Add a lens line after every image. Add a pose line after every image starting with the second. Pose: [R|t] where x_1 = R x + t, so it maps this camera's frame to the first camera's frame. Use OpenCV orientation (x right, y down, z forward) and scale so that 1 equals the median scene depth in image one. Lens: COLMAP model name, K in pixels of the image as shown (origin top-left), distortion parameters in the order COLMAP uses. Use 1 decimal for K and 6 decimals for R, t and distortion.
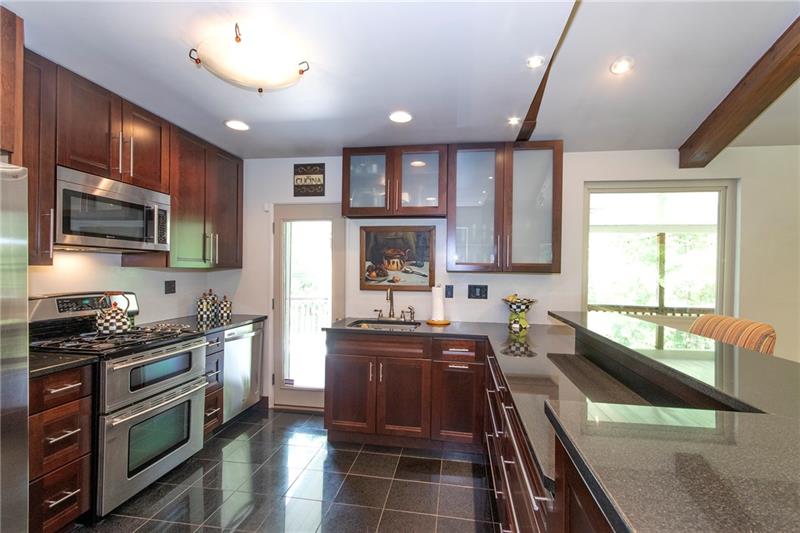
lens RADIAL K [[365.9, 0, 400.5], [0, 365.9, 274.1], [0, 0, 1]] dist [-0.001131, 0.000954]
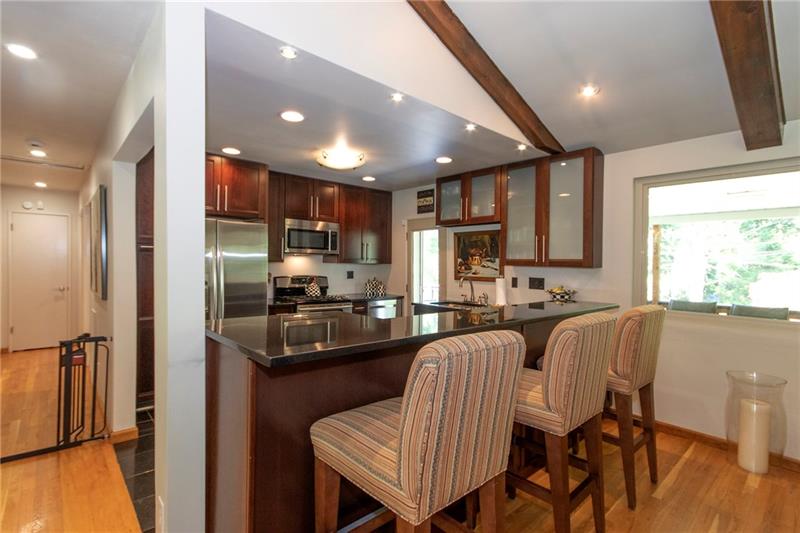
lens RADIAL K [[365.9, 0, 393.9], [0, 365.9, 268.4], [0, 0, 1]] dist [-0.001131, 0.000954]
pose [[0.782643, 0.006981, -0.622432, 0.621648], [-0.009238, 0.999957, -0.000401, 0.005276], [0.622402, 0.006064, 0.782674, -0.217870]]
